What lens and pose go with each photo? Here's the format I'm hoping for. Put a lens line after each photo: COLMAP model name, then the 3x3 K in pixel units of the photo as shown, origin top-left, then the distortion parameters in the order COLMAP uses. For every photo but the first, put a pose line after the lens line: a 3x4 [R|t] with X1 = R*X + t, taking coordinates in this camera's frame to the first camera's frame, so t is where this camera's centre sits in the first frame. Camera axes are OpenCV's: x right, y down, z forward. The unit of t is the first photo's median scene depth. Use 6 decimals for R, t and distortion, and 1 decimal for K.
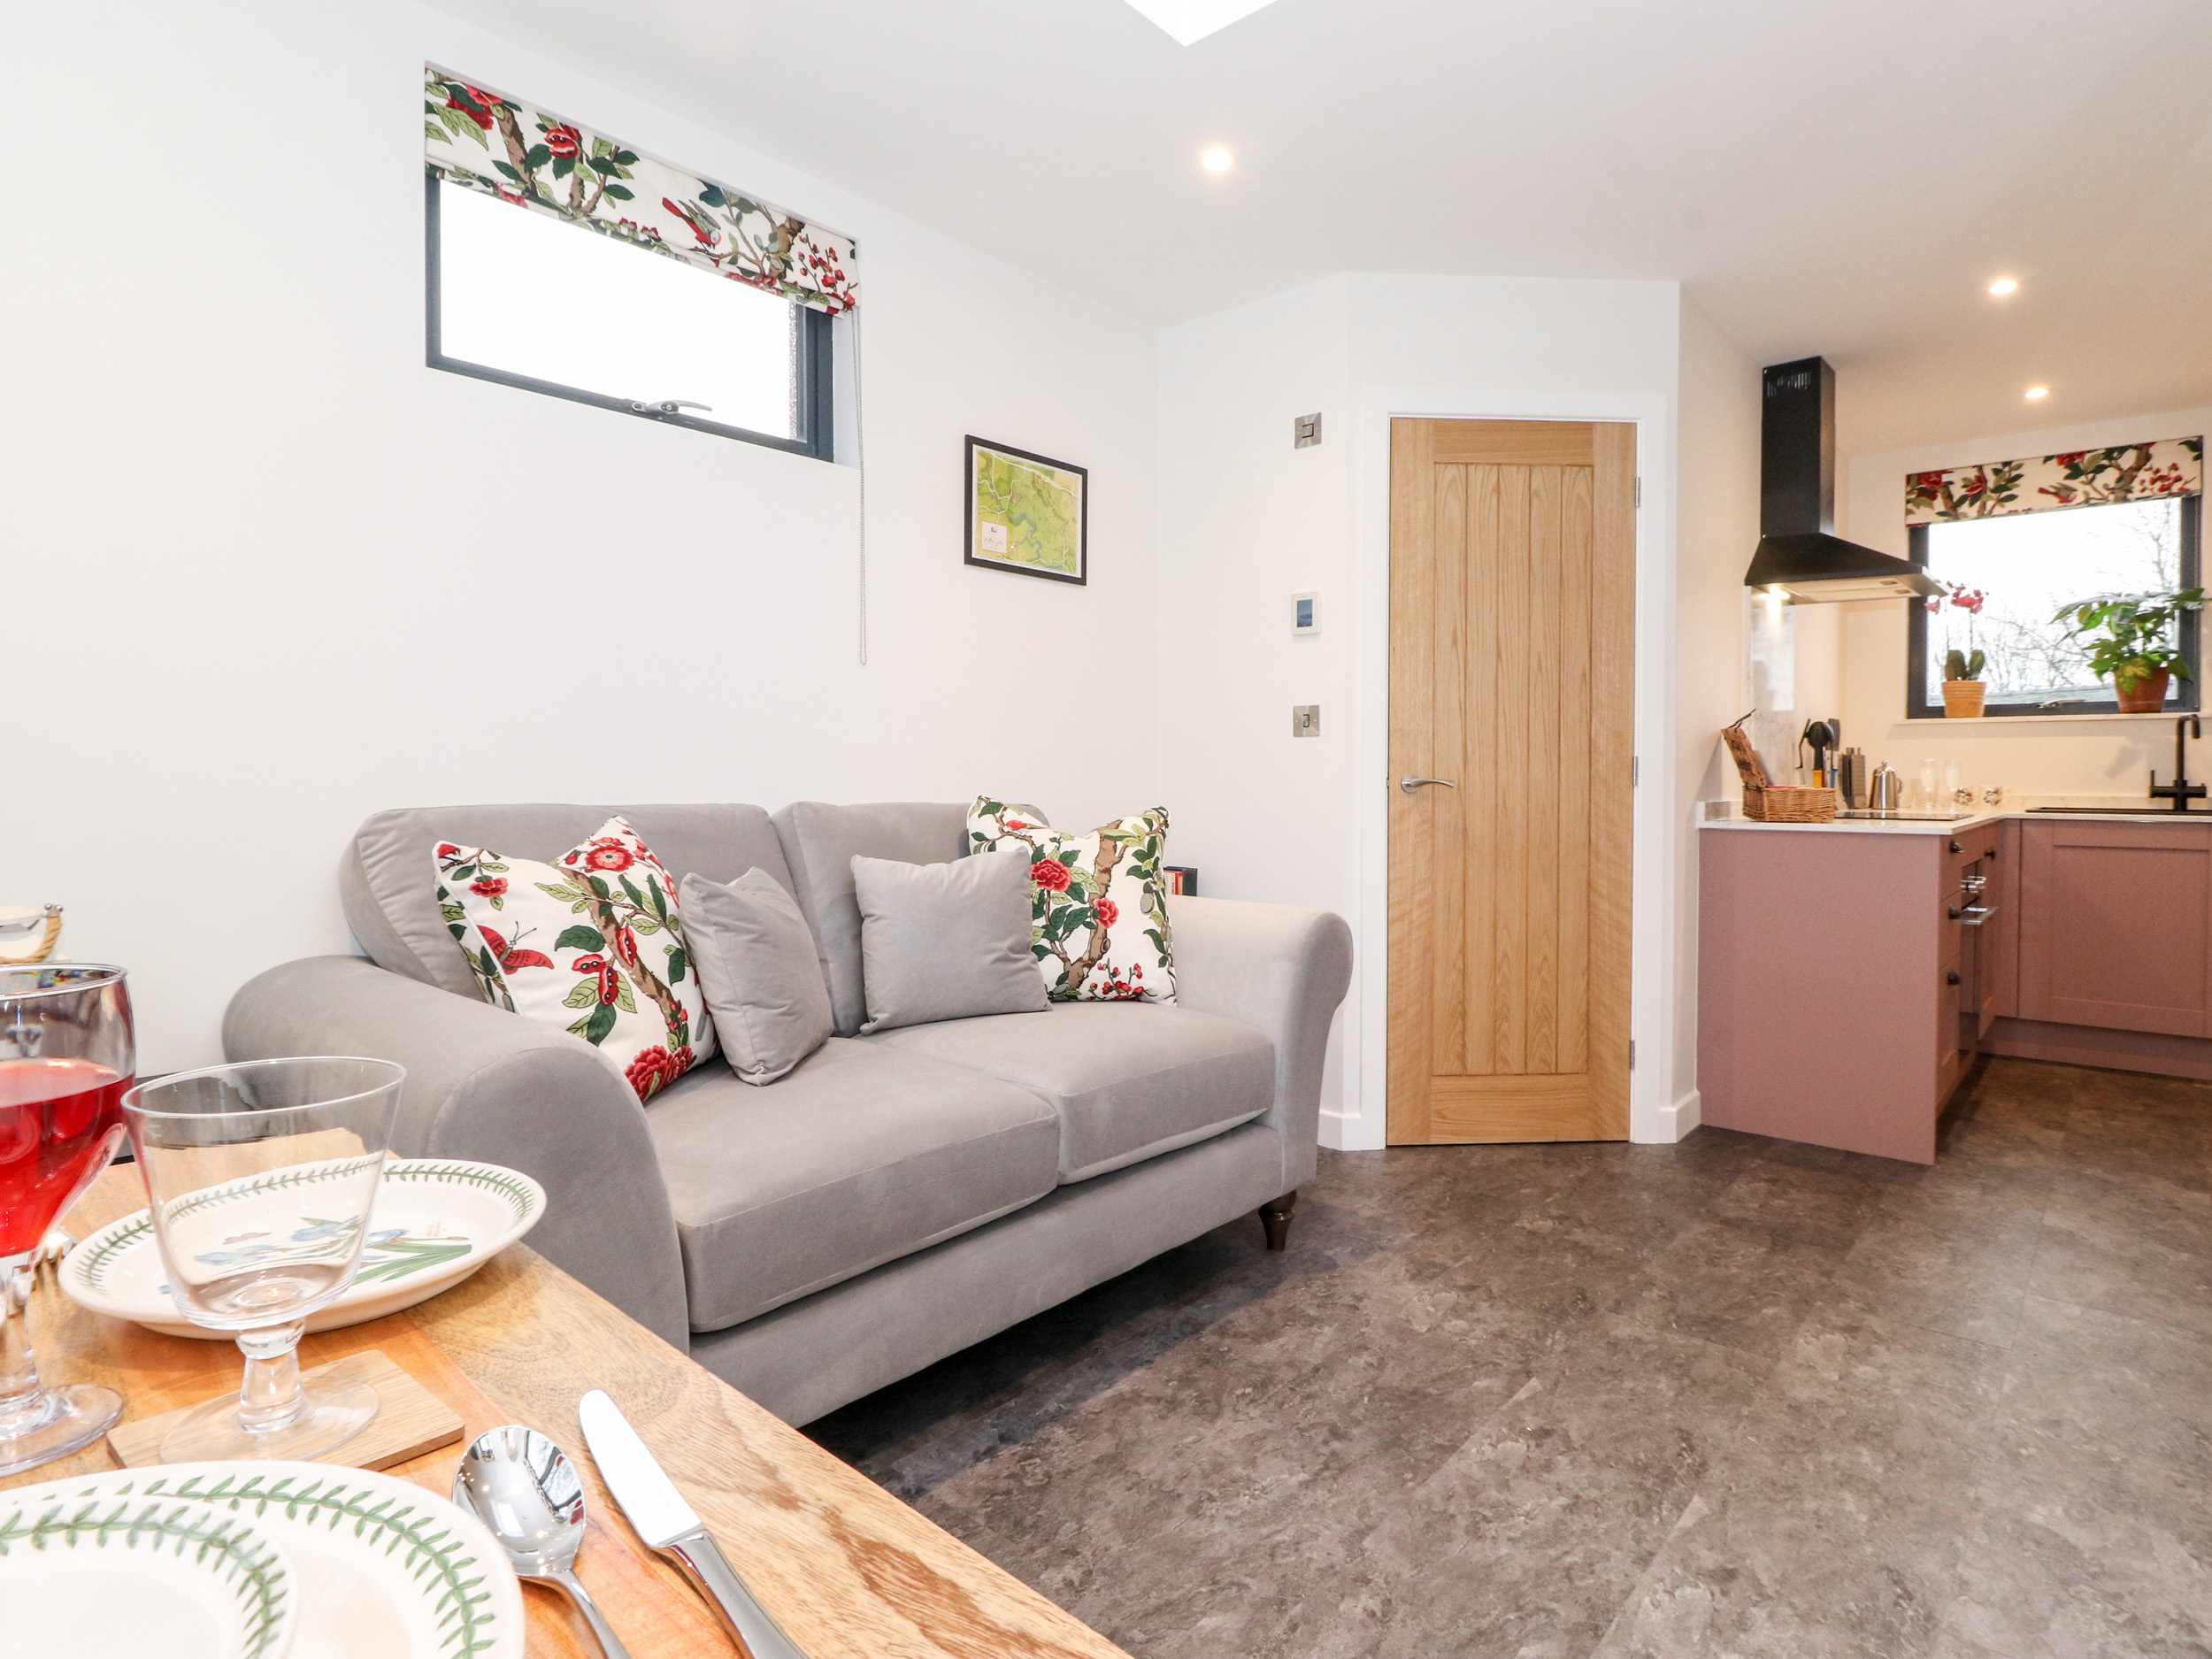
lens RADIAL K [[1158.1, 0, 1127.9], [0, 1158.1, 792.0], [0, 0, 1]] dist [0.000918, -0.013560]
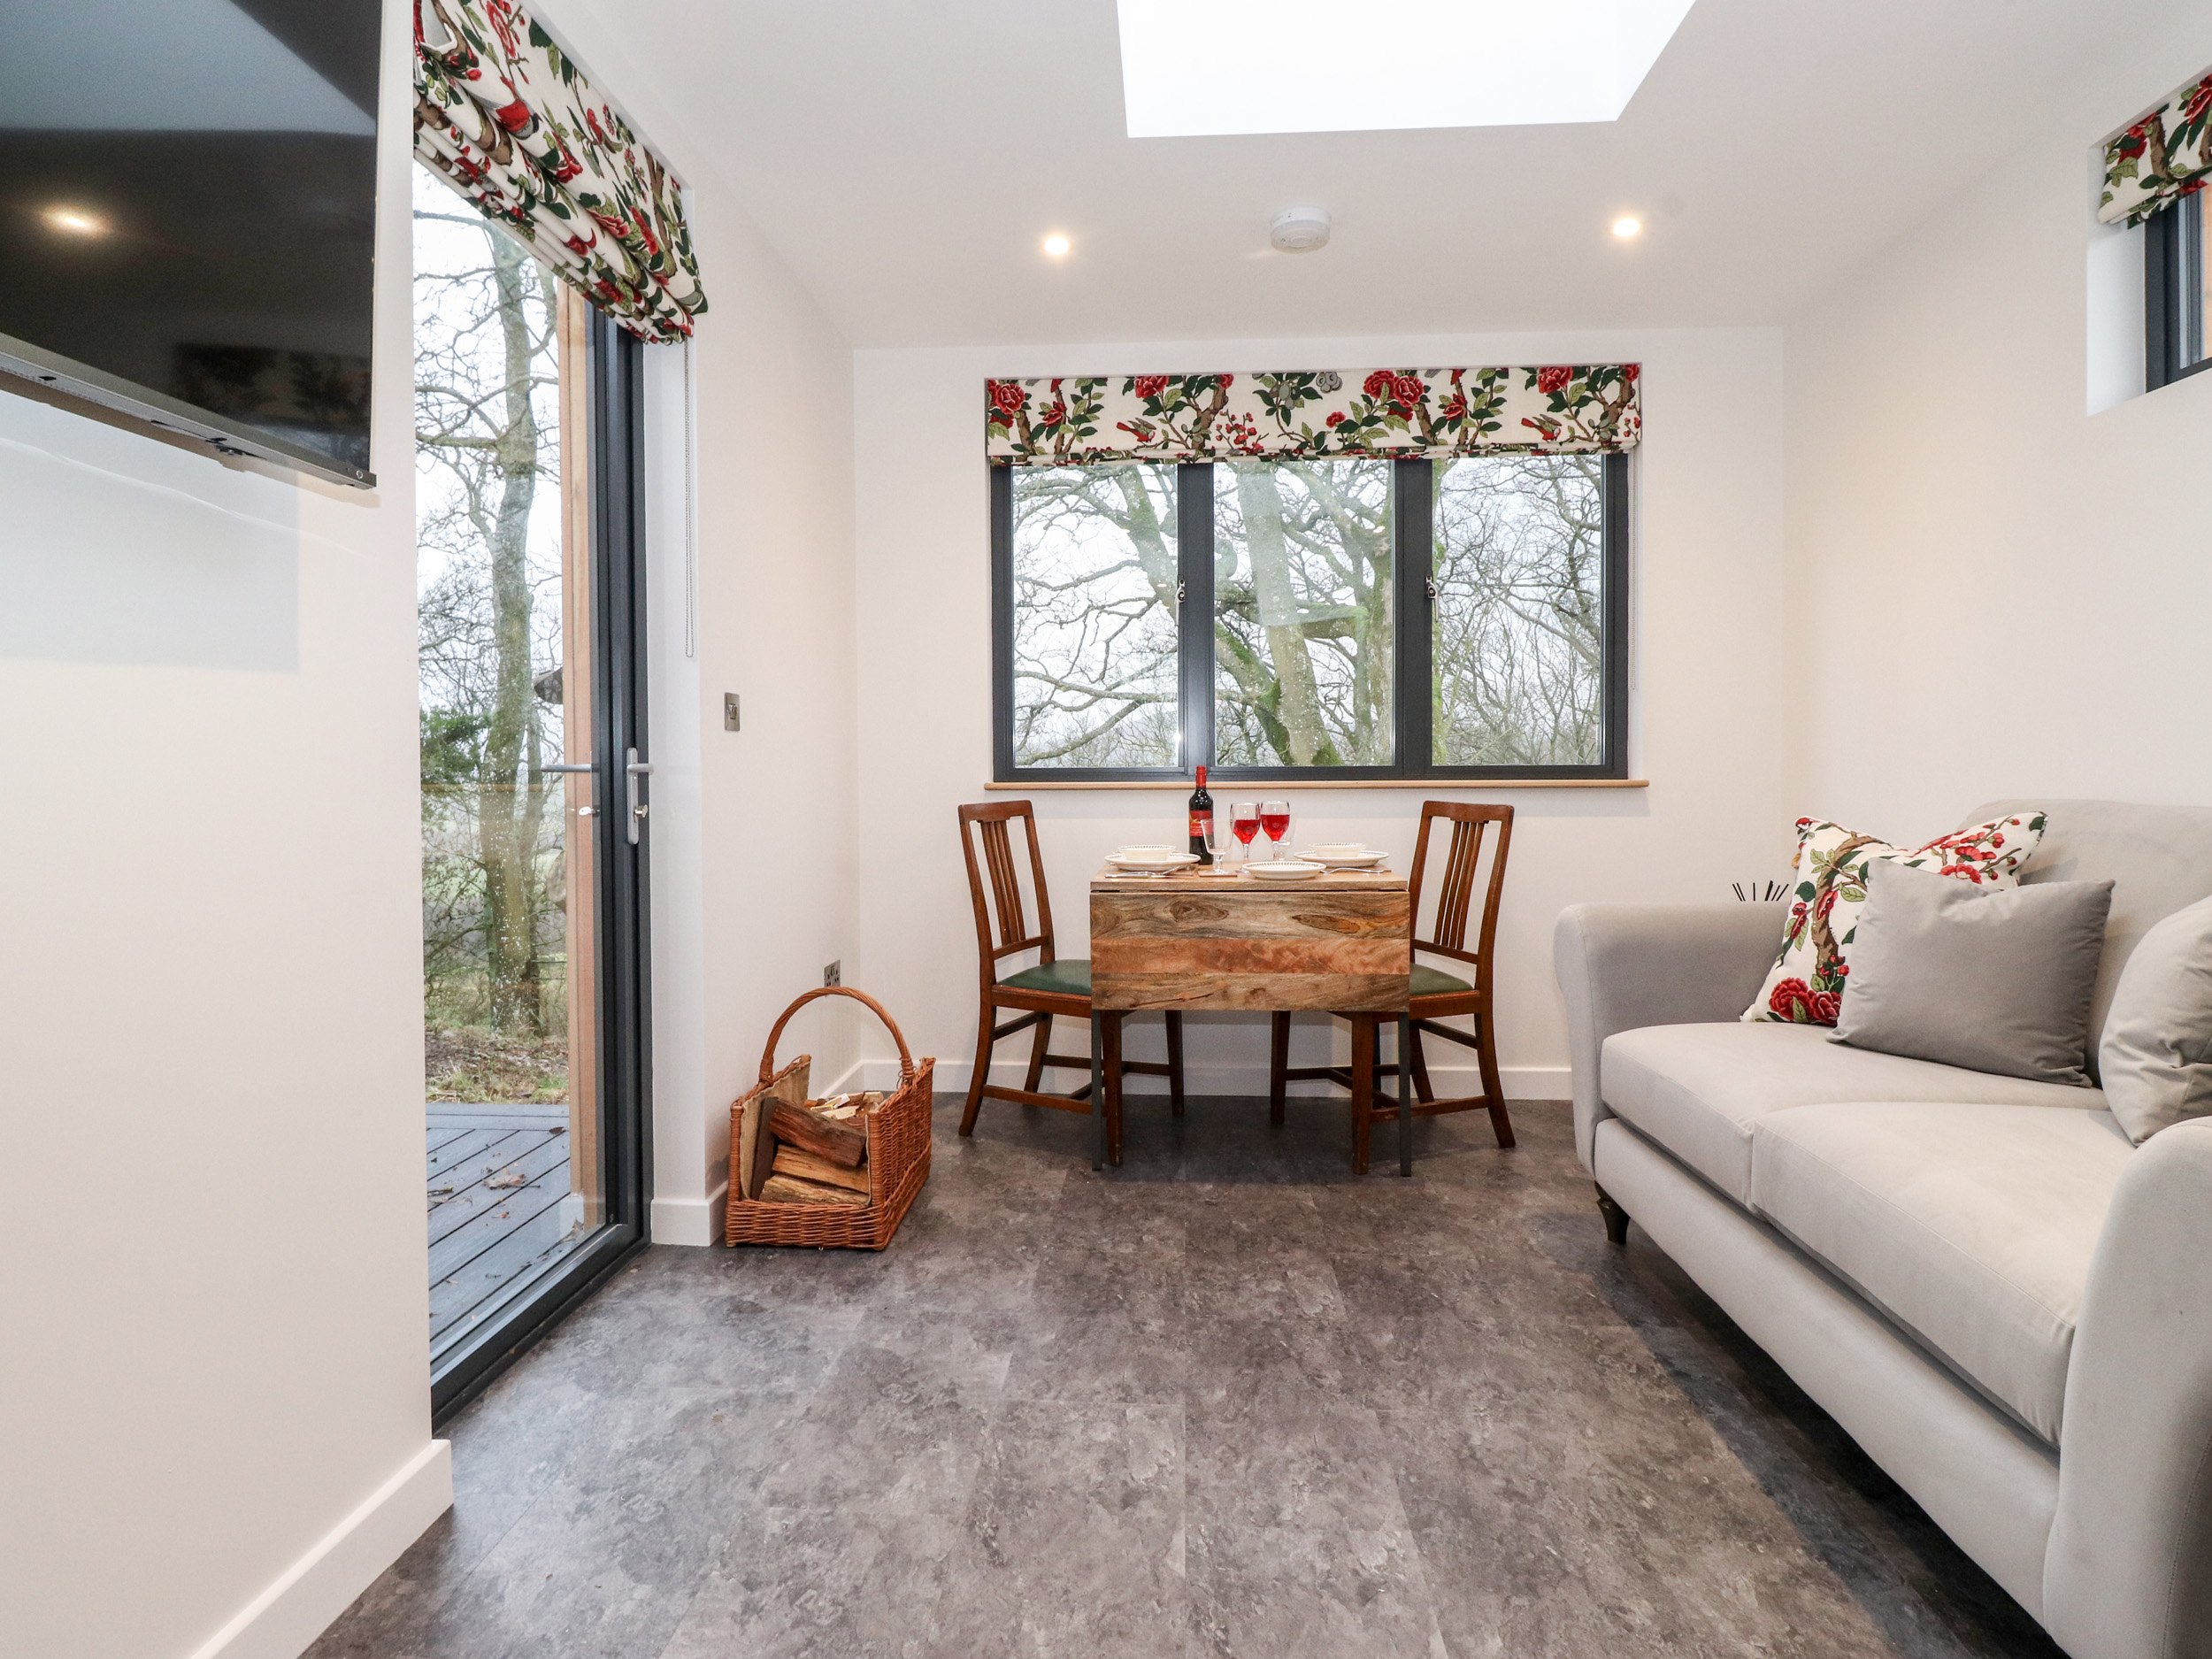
lens RADIAL K [[1158.1, 0, 1123.2], [0, 1158.1, 803.4], [0, 0, 1]] dist [0.000918, -0.013560]
pose [[-0.784335, 0.017287, -0.620096, 0.754996], [-0.008726, 0.999205, 0.038893, -0.018555], [0.620276, 0.035916, -0.783561, 1.158852]]
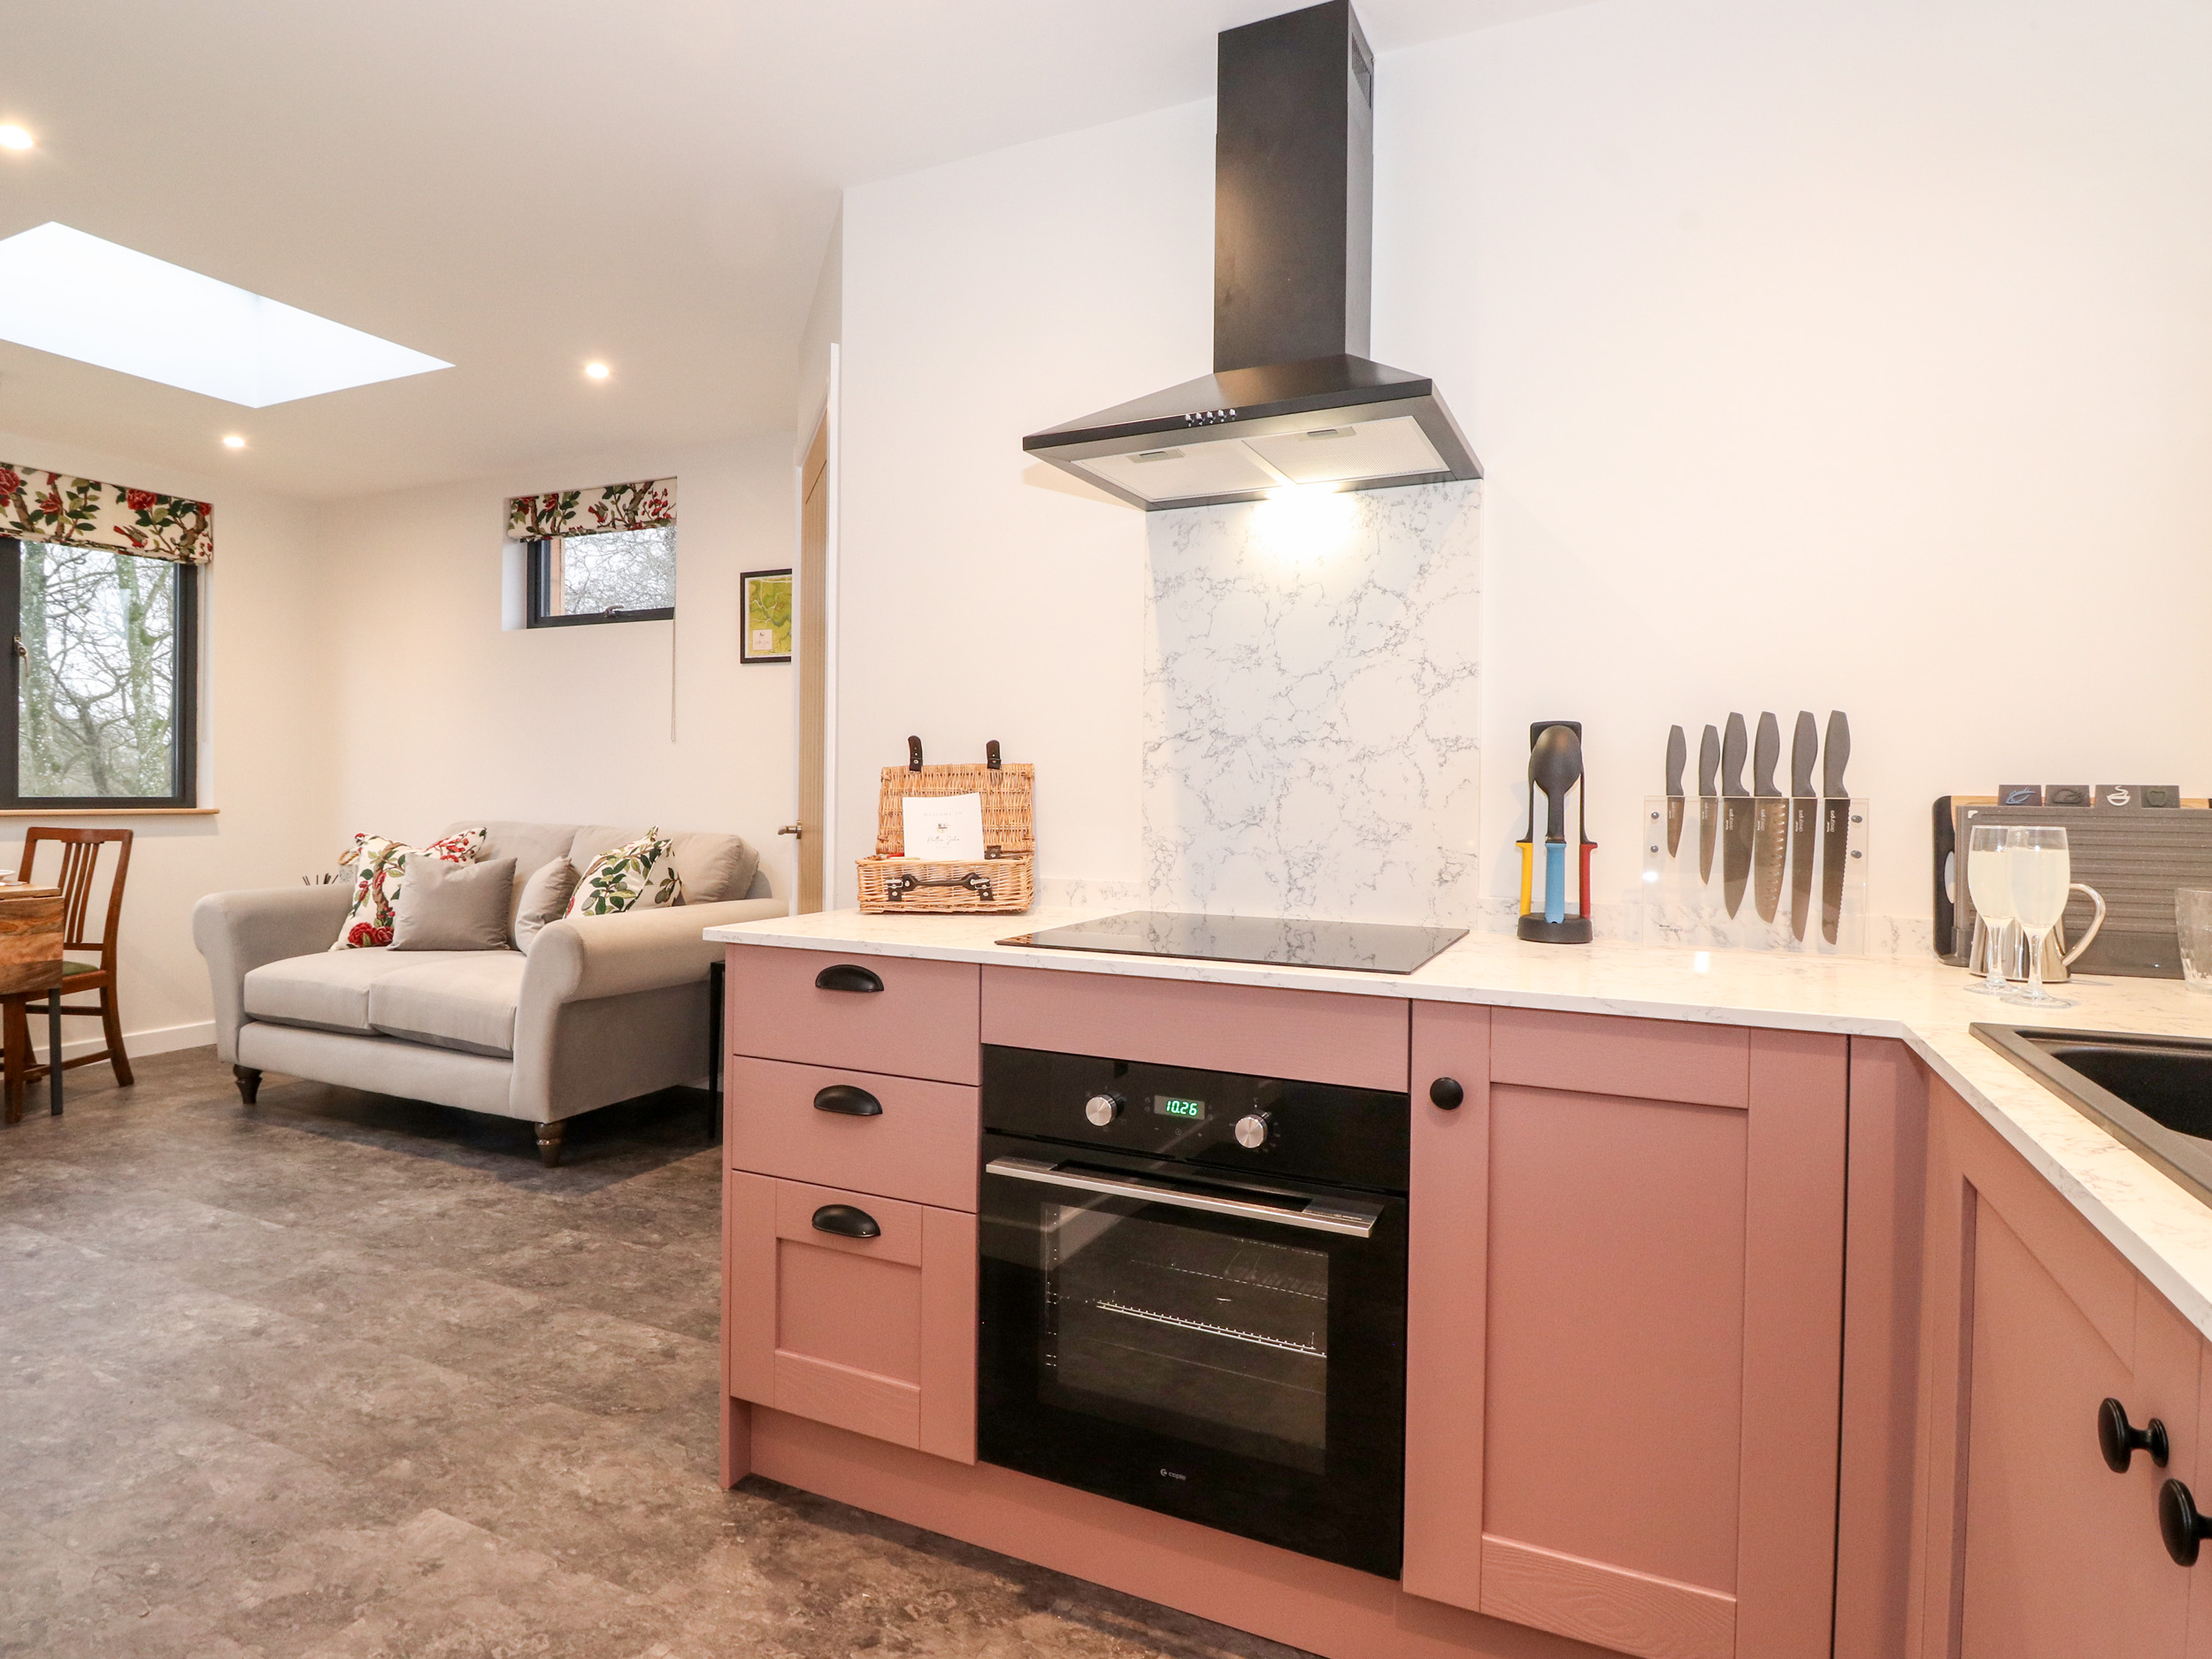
lens RADIAL K [[1158.1, 0, 1108.7], [0, 1158.1, 796.4], [0, 0, 1]] dist [0.000918, -0.013560]
pose [[0.299888, 0.004482, -0.953964, 1.734468], [-0.027536, 0.999613, -0.003960, -0.053900], [0.953577, 0.027456, 0.299895, 1.300106]]
